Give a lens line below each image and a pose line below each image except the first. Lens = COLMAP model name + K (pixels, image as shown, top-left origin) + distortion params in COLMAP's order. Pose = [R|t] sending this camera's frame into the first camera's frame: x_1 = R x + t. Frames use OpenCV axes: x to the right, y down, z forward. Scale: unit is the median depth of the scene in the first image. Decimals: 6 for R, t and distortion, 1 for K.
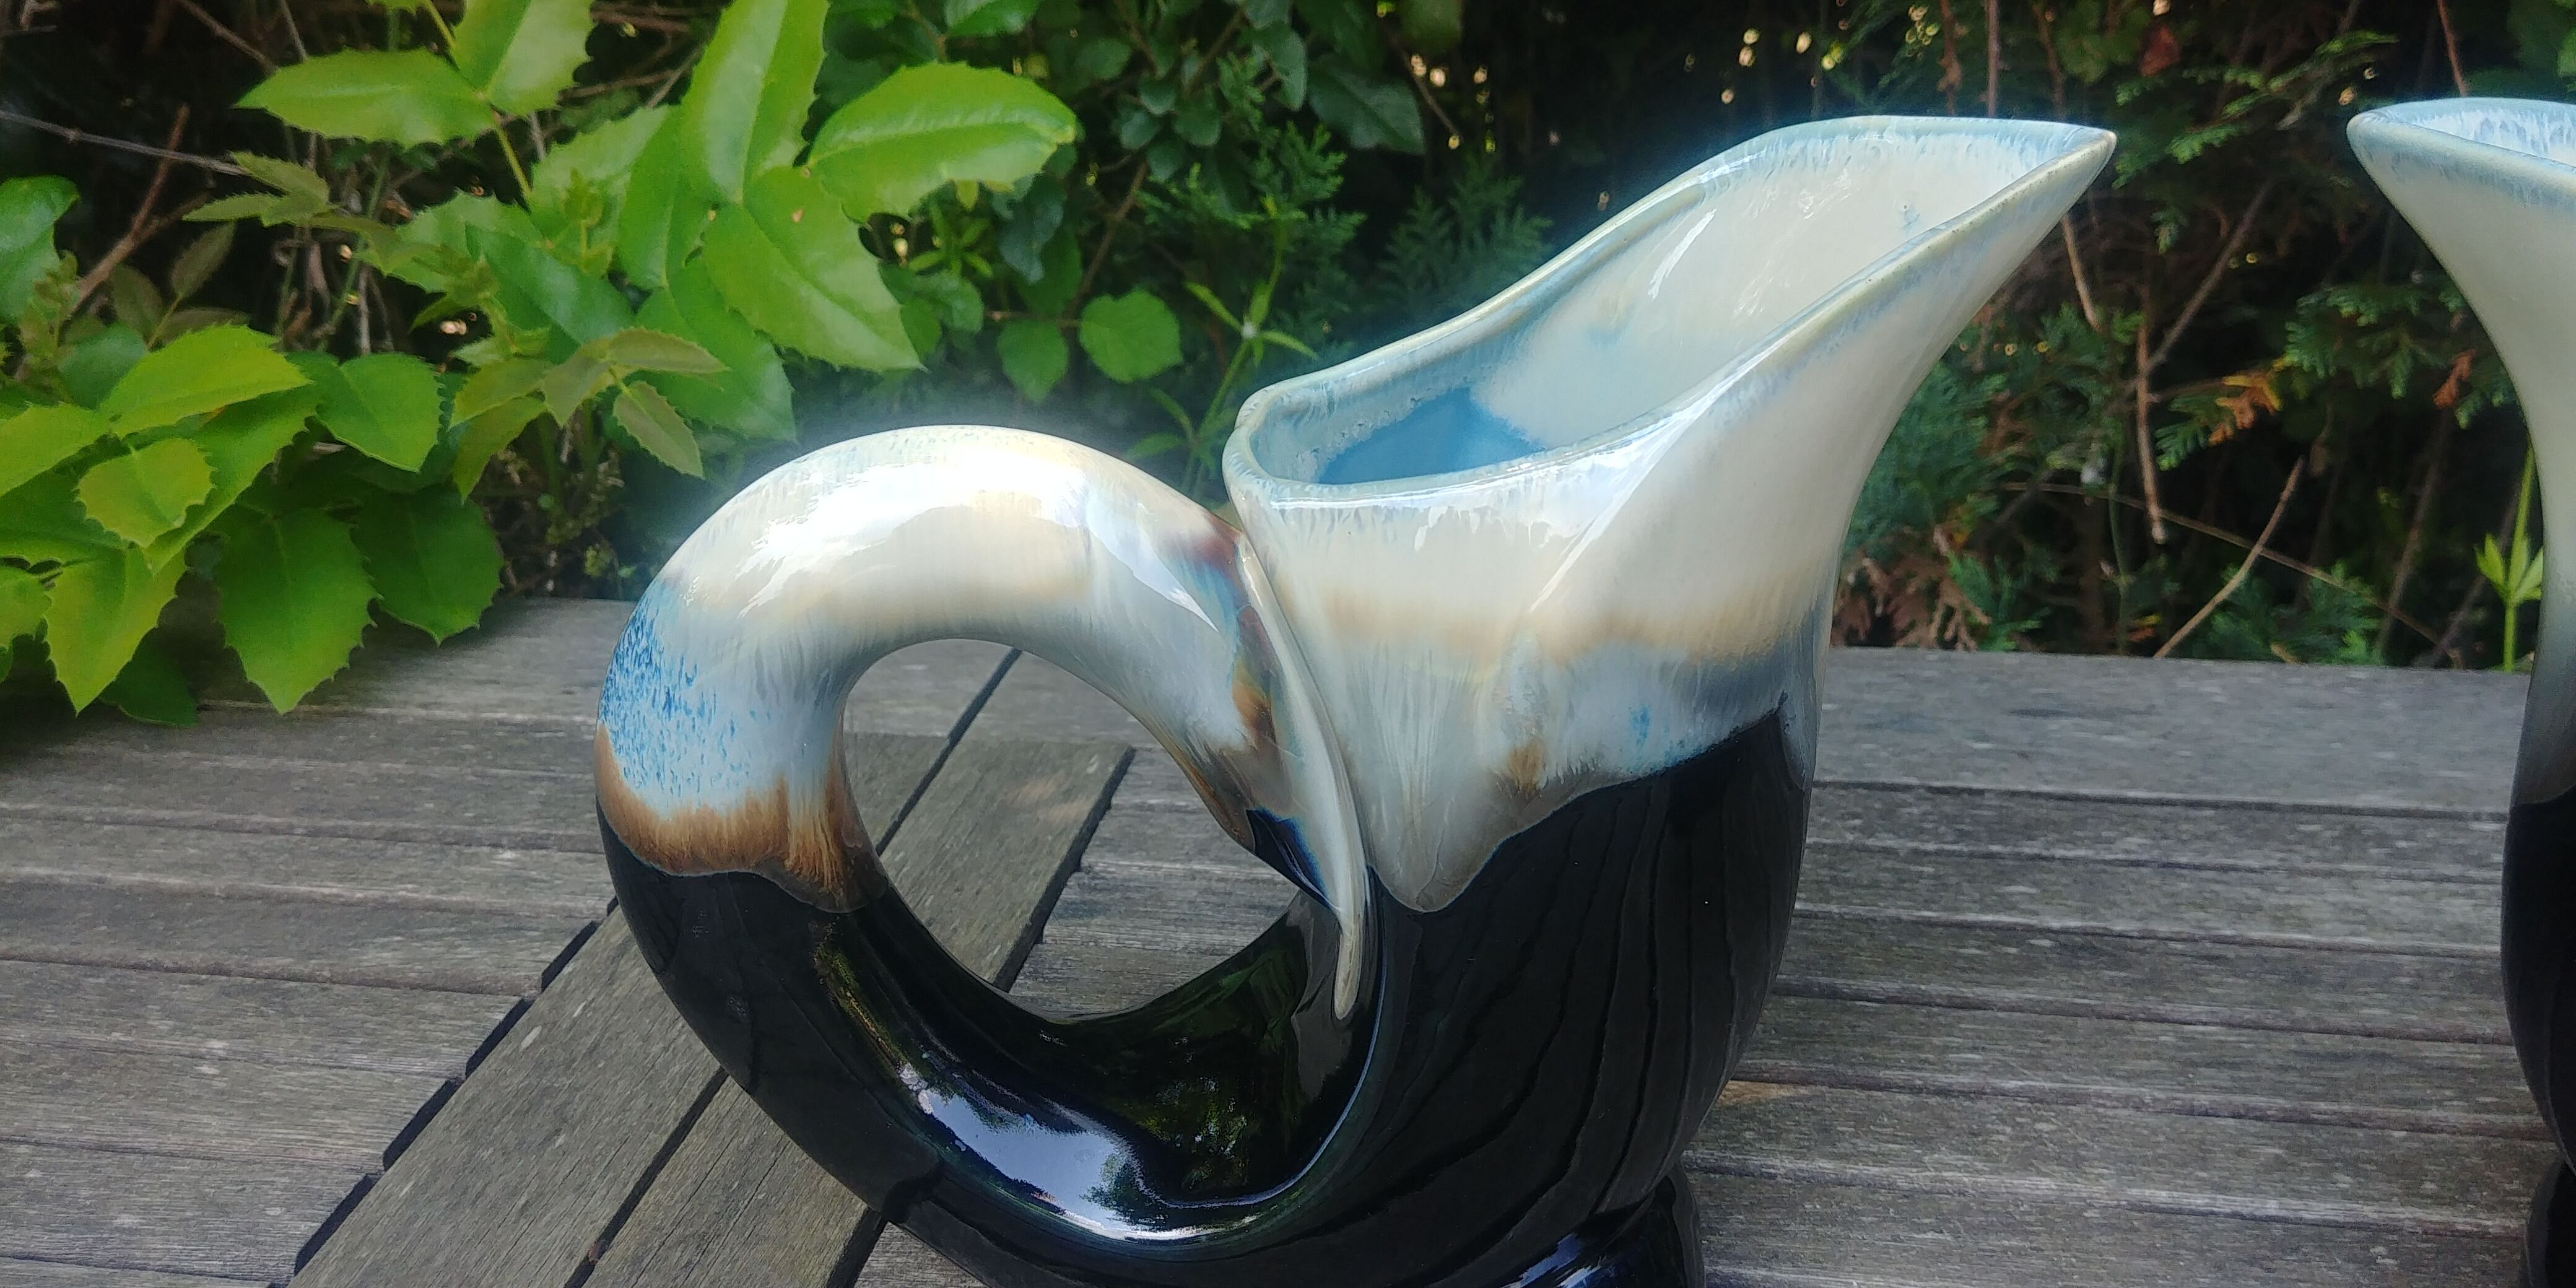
lens RADIAL K [[2316.0, 0, 1290.7], [0, 2316.0, 624.4], [0, 0, 1]] dist [0.126989, -0.228849]
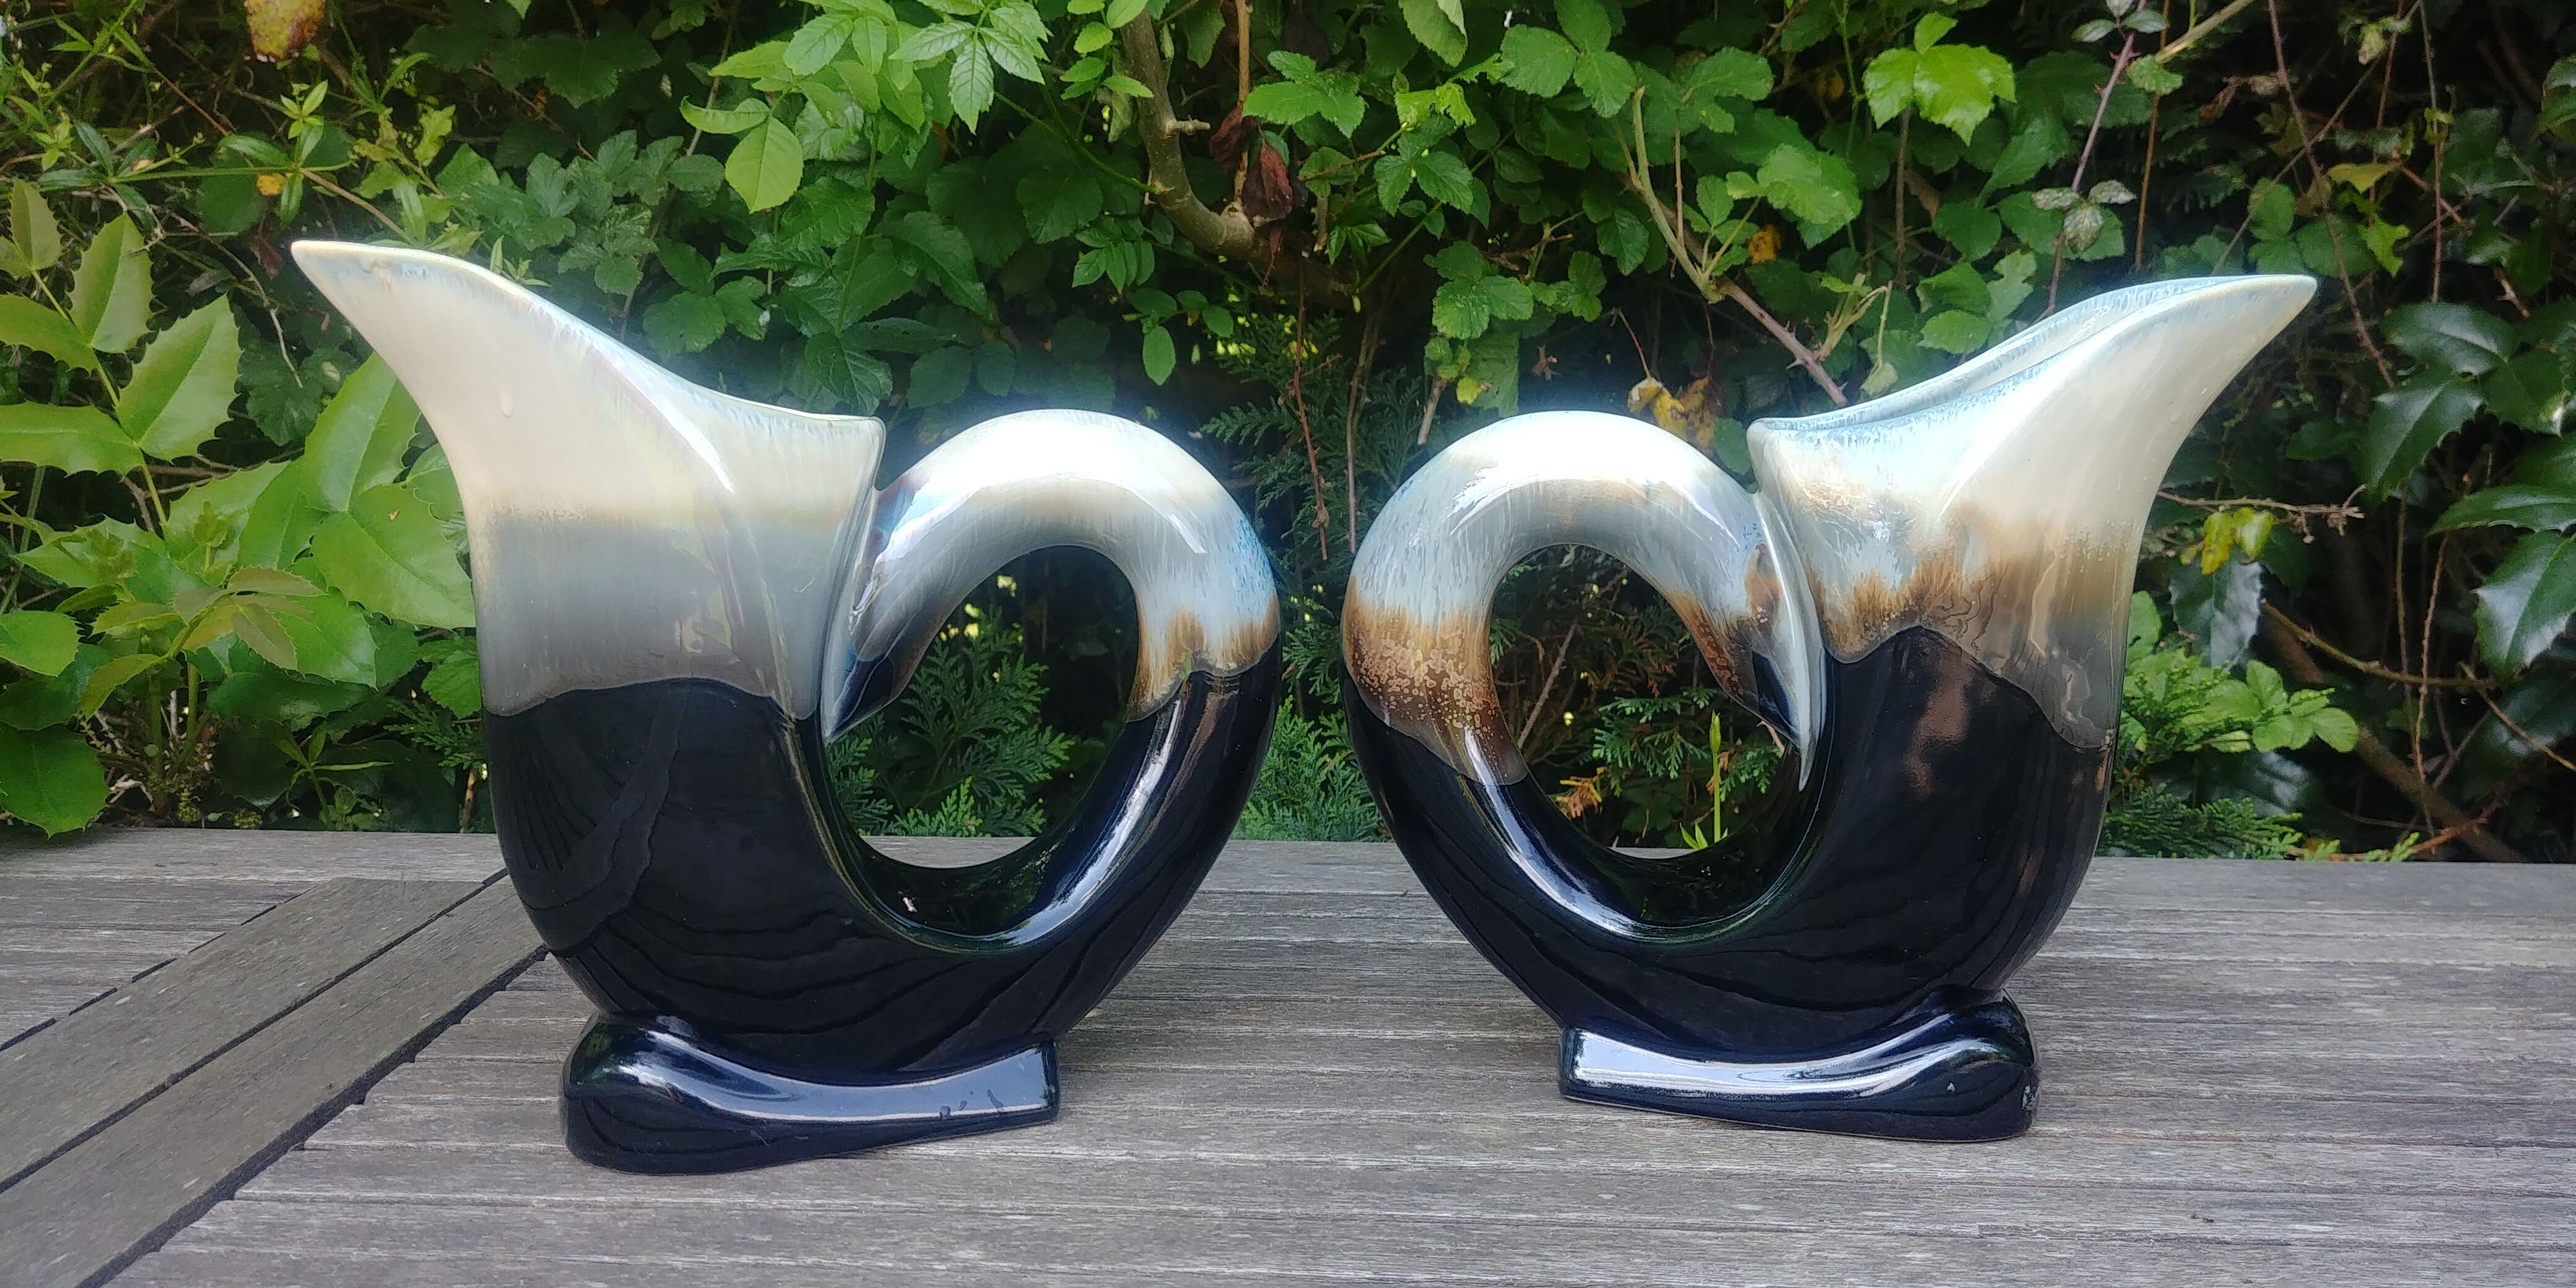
lens RADIAL K [[2306.1, 0, 1281.4], [0, 2306.1, 643.5], [0, 0, 1]] dist [0.143532, -0.245918]
pose [[0.987216, 0.028142, 0.156884, 0.093865], [0.018147, 0.958043, -0.286049, 0.357421], [-0.158352, 0.285239, 0.945285, -0.369451]]
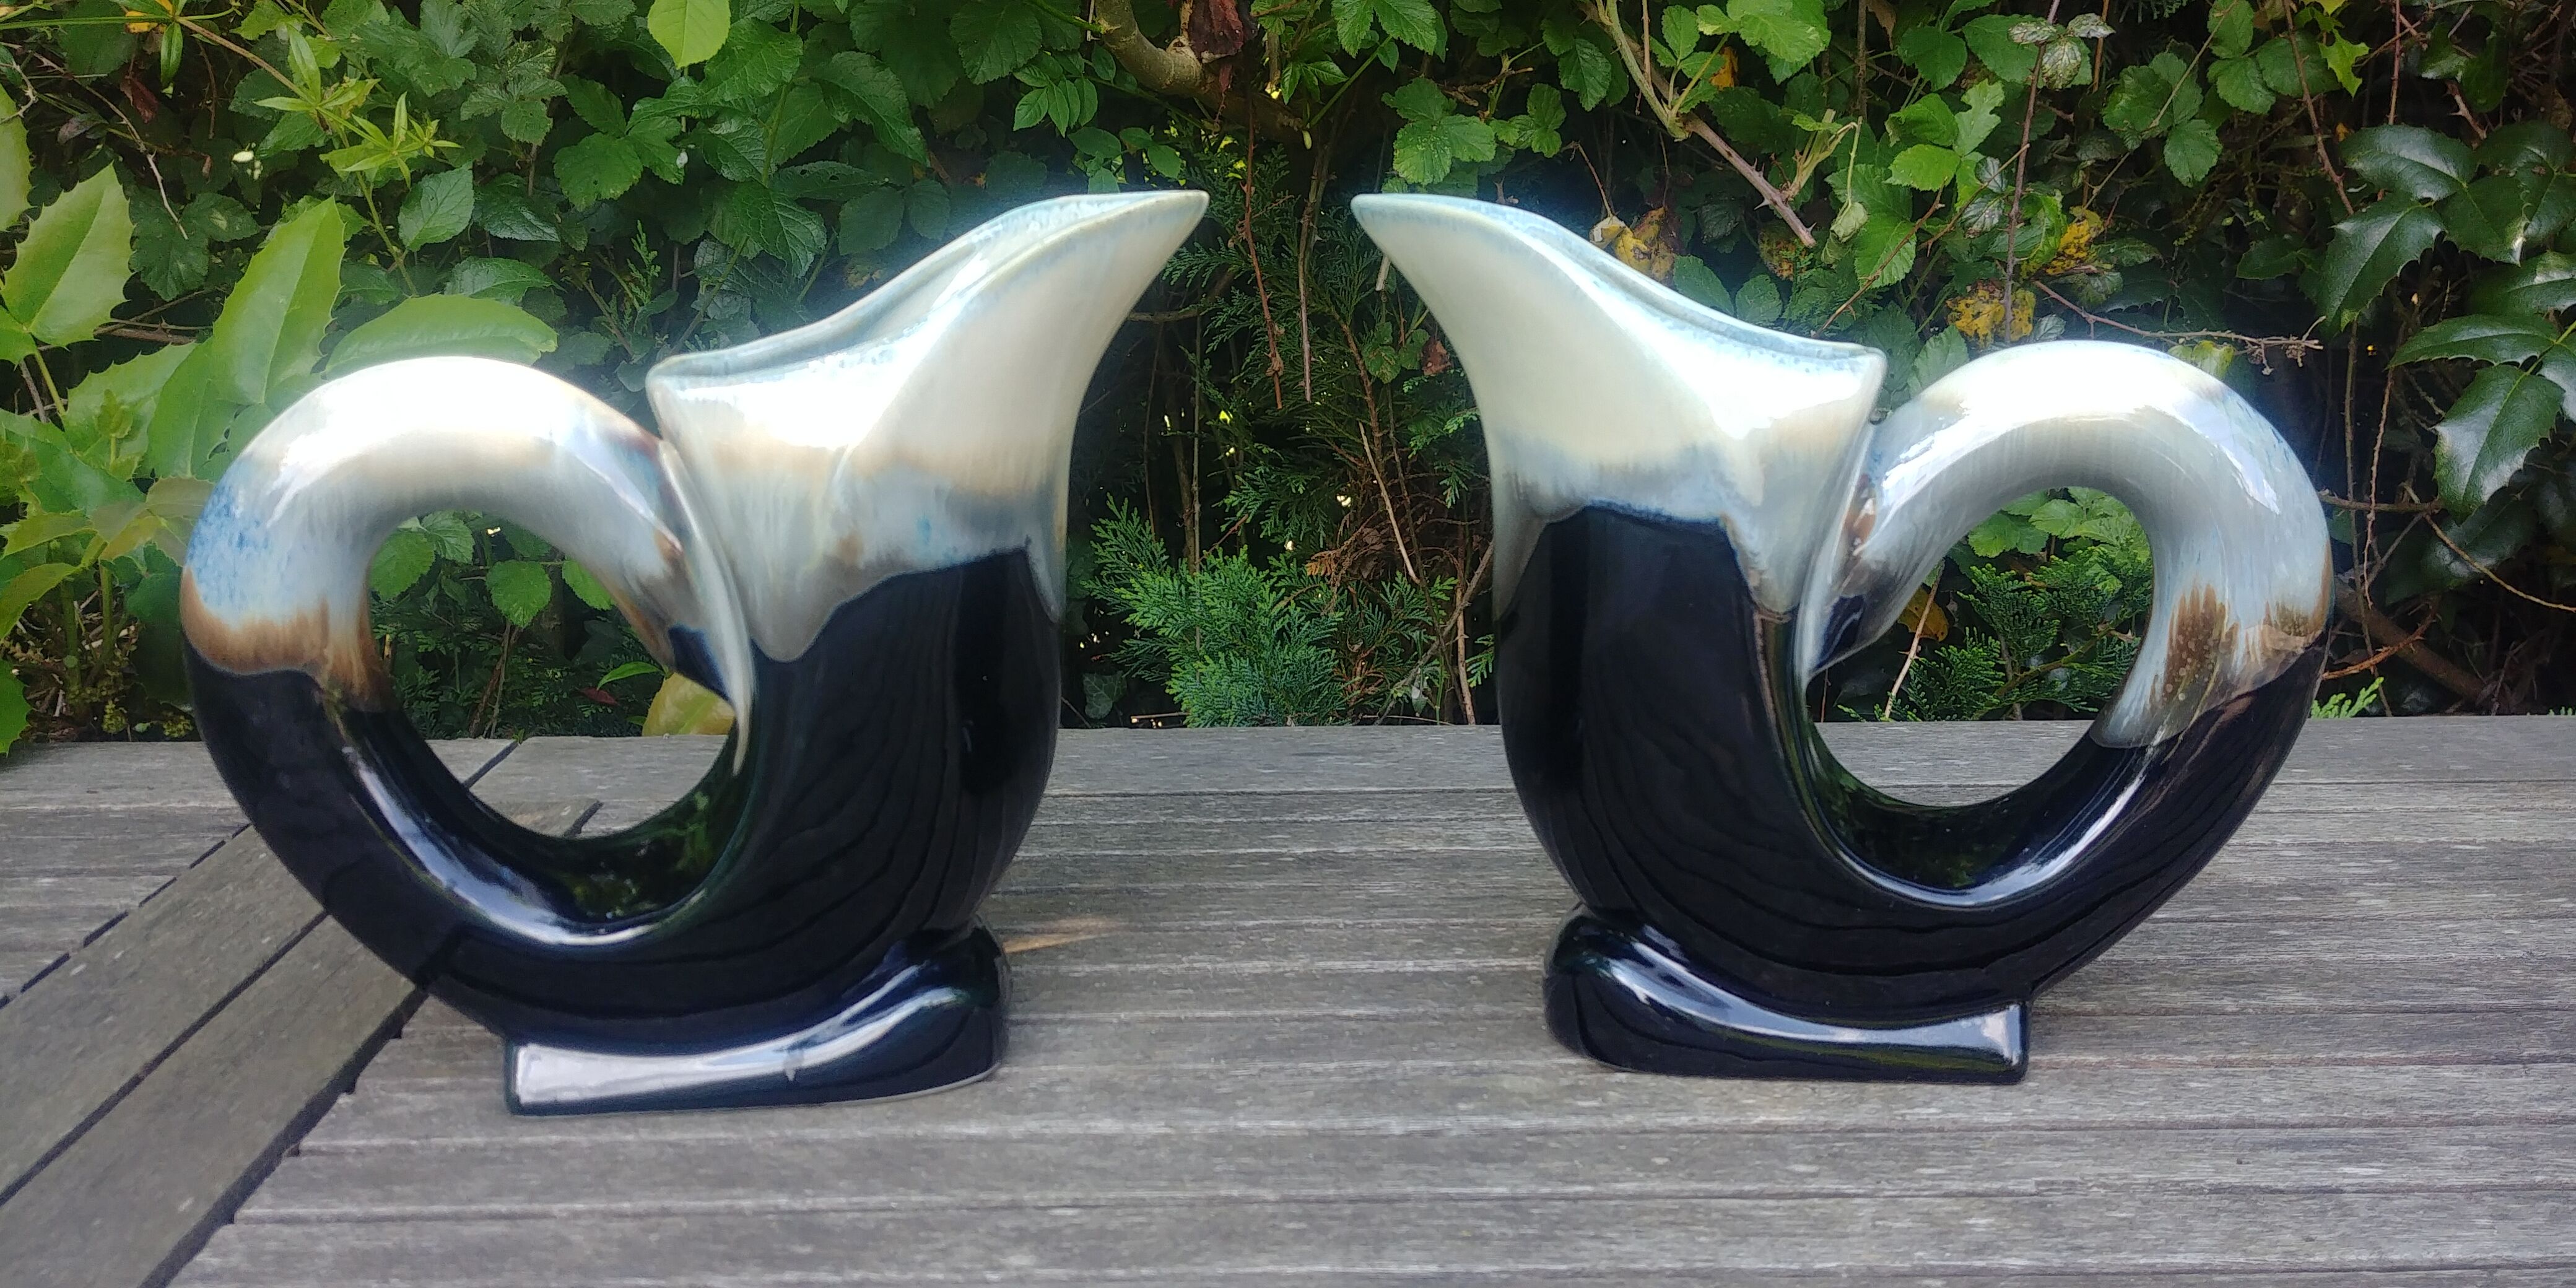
lens RADIAL K [[2294.5, 0, 1307.9], [0, 2294.5, 643.3], [0, 0, 1]] dist [0.131140, -0.207937]
pose [[0.976788, -0.012959, 0.213818, 0.043229], [0.053261, 0.981515, -0.183826, 0.258827], [-0.207483, 0.190947, 0.959422, -0.329457]]
